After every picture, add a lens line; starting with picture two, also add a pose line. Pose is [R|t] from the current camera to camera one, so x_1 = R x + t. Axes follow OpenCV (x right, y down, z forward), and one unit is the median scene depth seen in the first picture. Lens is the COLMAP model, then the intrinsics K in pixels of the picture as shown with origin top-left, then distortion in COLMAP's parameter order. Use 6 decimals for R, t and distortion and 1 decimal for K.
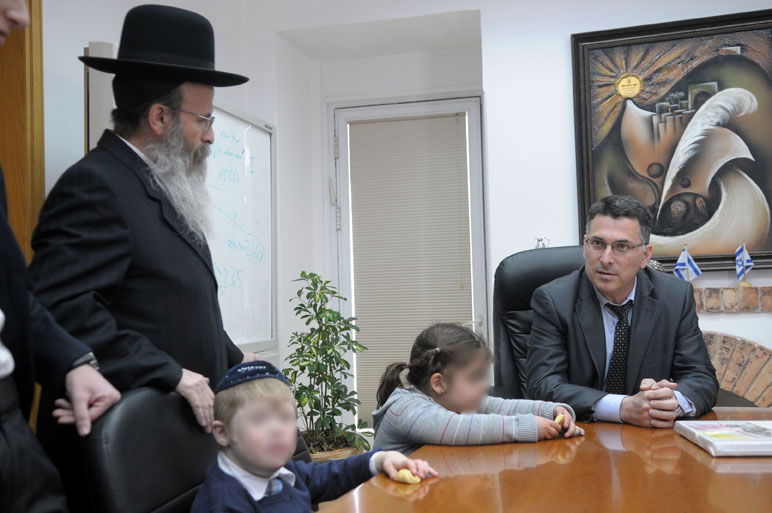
lens RADIAL K [[814.8, 0, 386.0], [0, 814.8, 256.5], [0, 0, 1]] dist [0.014817, 0.009947]
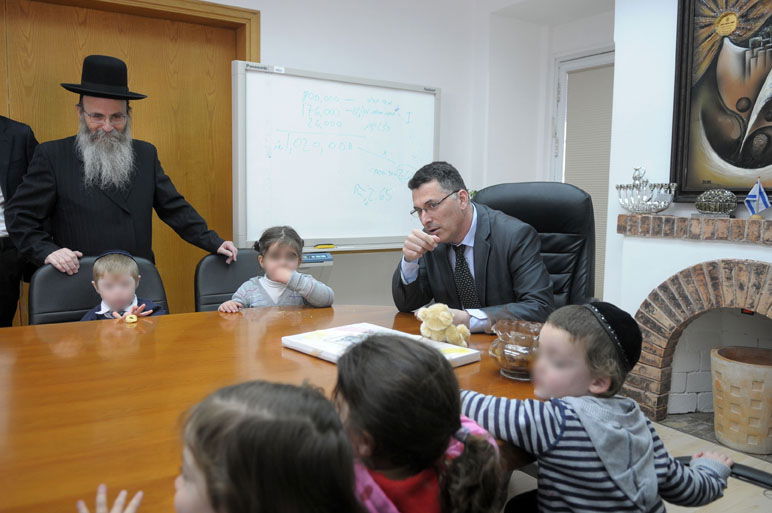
lens RADIAL K [[606.3, 0, 386.0], [0, 606.3, 256.5], [0, 0, 1]] dist [-0.034636, -0.013110]
pose [[0.743021, 0.108785, -0.660368, 0.514752], [-0.011118, 0.988571, 0.150342, -0.023228], [0.669176, -0.104366, 0.735739, 0.112234]]
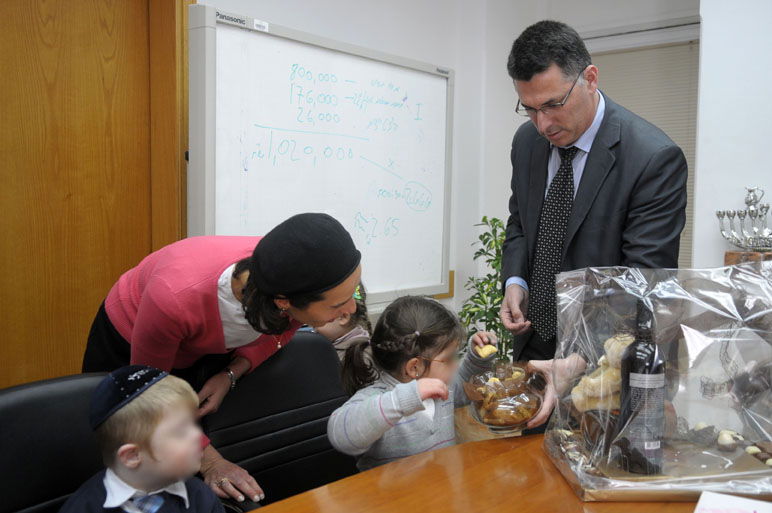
lens RADIAL K [[772.3, 0, 386.0], [0, 772.3, 256.5], [0, 0, 1]] dist [0.013012, 0.023823]
pose [[0.905293, 0.061526, -0.420309, 0.190238], [-0.019098, 0.994350, 0.104421, -0.029714], [0.424359, -0.086504, 0.901353, 0.100083]]
